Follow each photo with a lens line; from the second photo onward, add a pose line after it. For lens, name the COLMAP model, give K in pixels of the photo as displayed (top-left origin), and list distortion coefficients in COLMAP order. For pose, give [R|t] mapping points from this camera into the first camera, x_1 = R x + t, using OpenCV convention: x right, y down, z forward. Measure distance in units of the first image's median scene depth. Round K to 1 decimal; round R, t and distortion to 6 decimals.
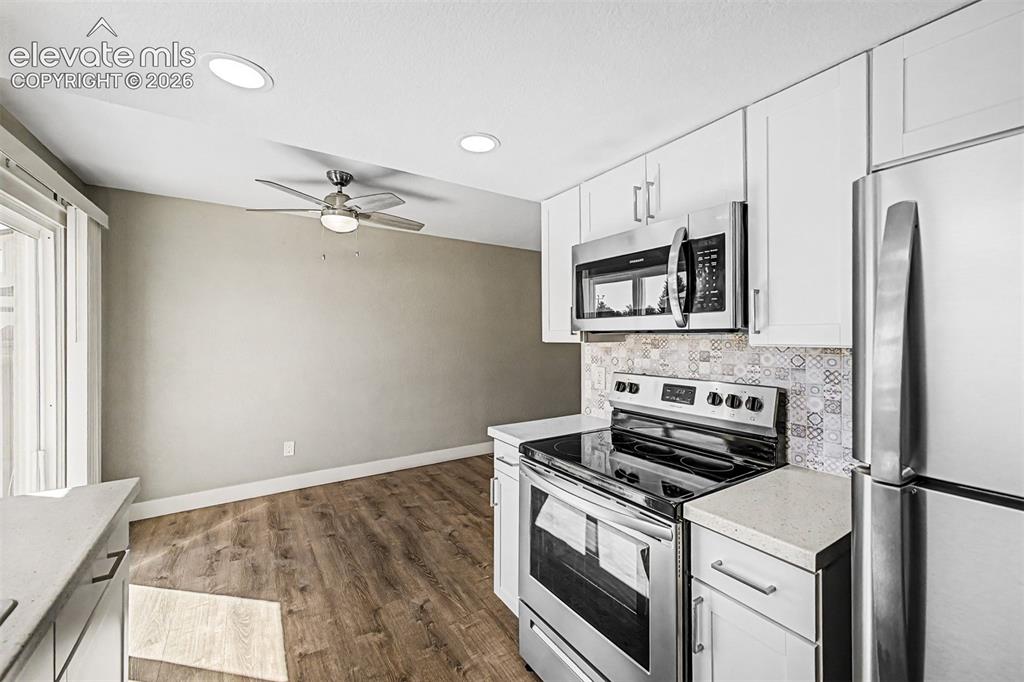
lens RADIAL K [[404.9, 0, 521.6], [0, 404.9, 337.4], [0, 0, 1]] dist [0.012923, -0.003039]
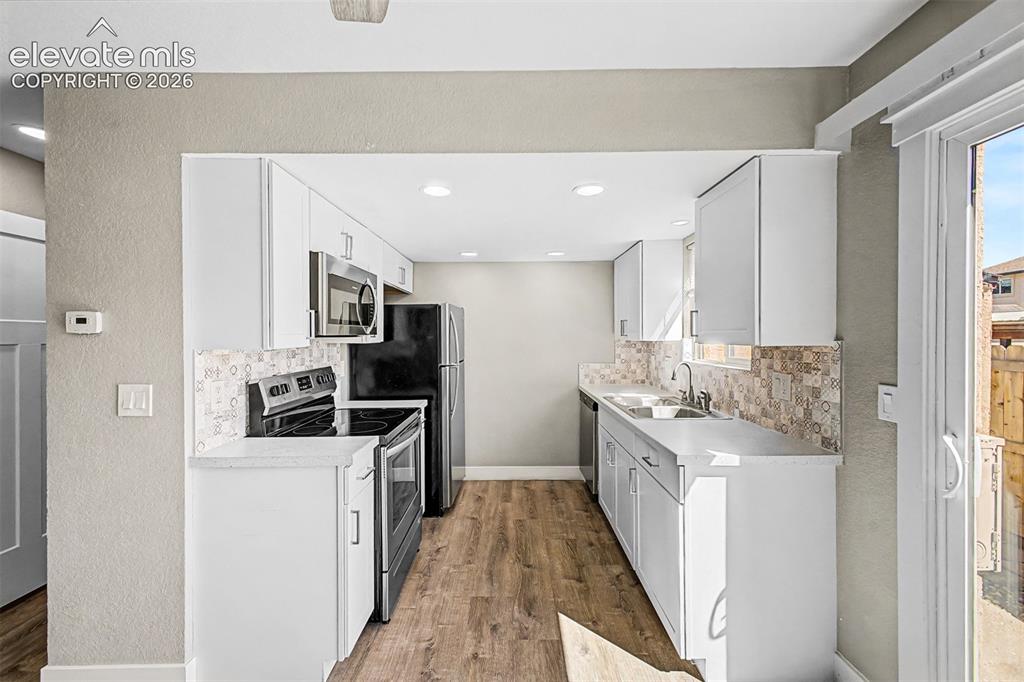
lens RADIAL K [[404.9, 0, 515.0], [0, 404.9, 339.2], [0, 0, 1]] dist [0.012923, -0.003039]
pose [[-0.828228, -0.007275, 0.560345, -0.559636], [0.002258, 0.999864, 0.016318, -0.014683], [-0.560387, 0.014780, -0.828099, 1.042058]]
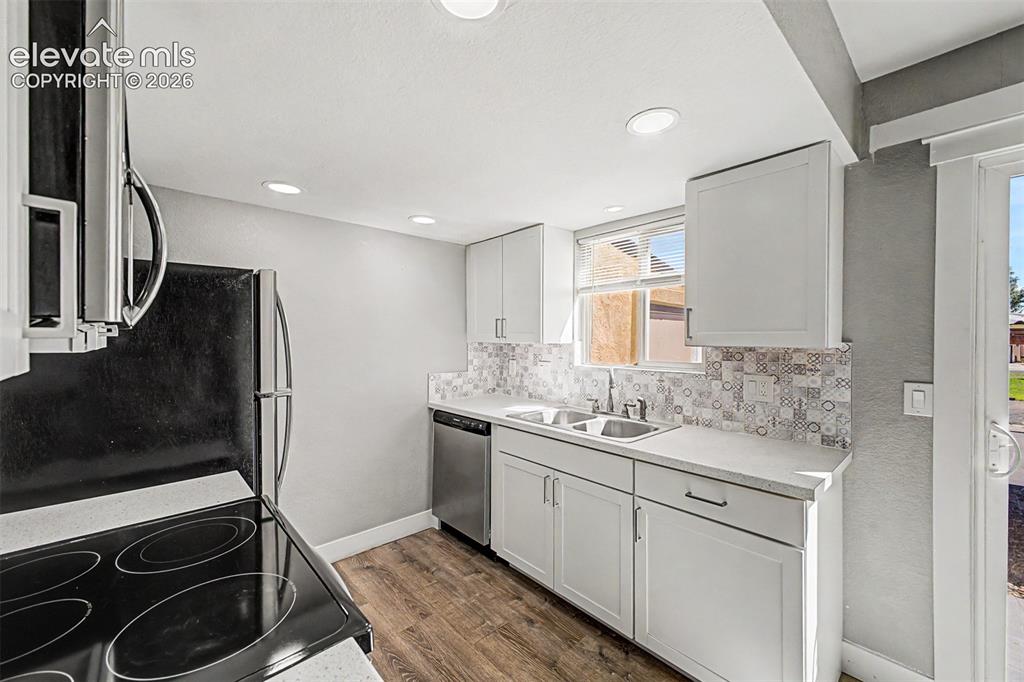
lens RADIAL K [[404.9, 0, 512.5], [0, 404.9, 341.1], [0, 0, 1]] dist [0.012923, -0.003039]
pose [[-0.990438, -0.005309, -0.137857, -0.046462], [-0.007122, 0.999894, 0.012662, -0.008337], [0.137775, 0.013522, -0.990371, 0.842417]]
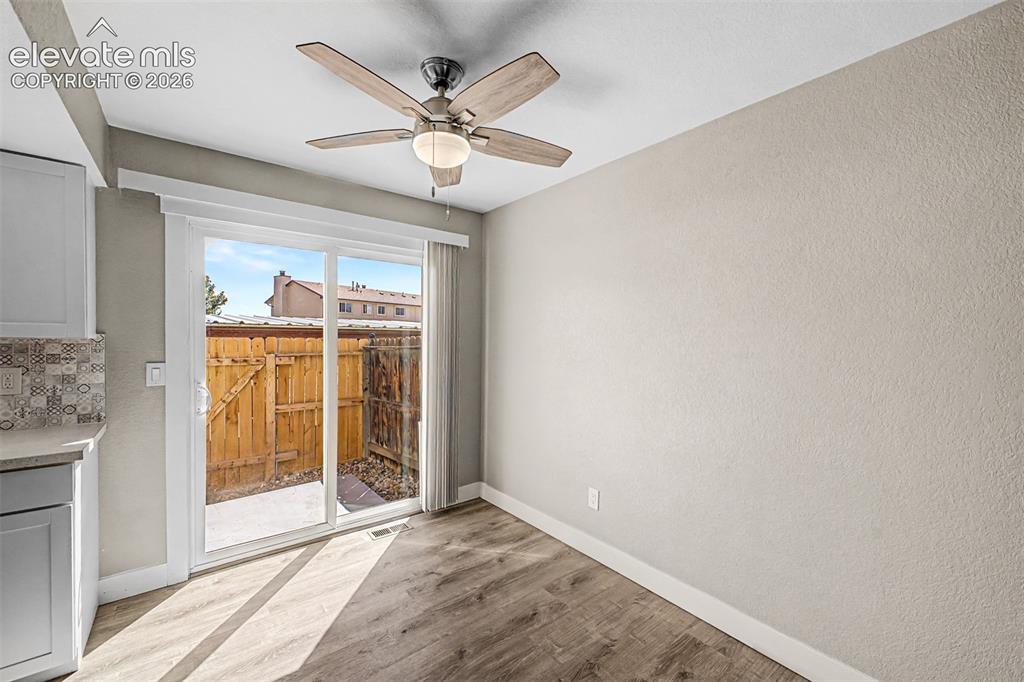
lens RADIAL K [[404.9, 0, 501.7], [0, 404.9, 346.5], [0, 0, 1]] dist [0.012923, -0.003039]
pose [[0.065304, 0.017411, -0.997713, 0.156966], [-0.018195, 0.999702, 0.016255, -0.004804], [0.997699, 0.017092, 0.065602, 0.981229]]
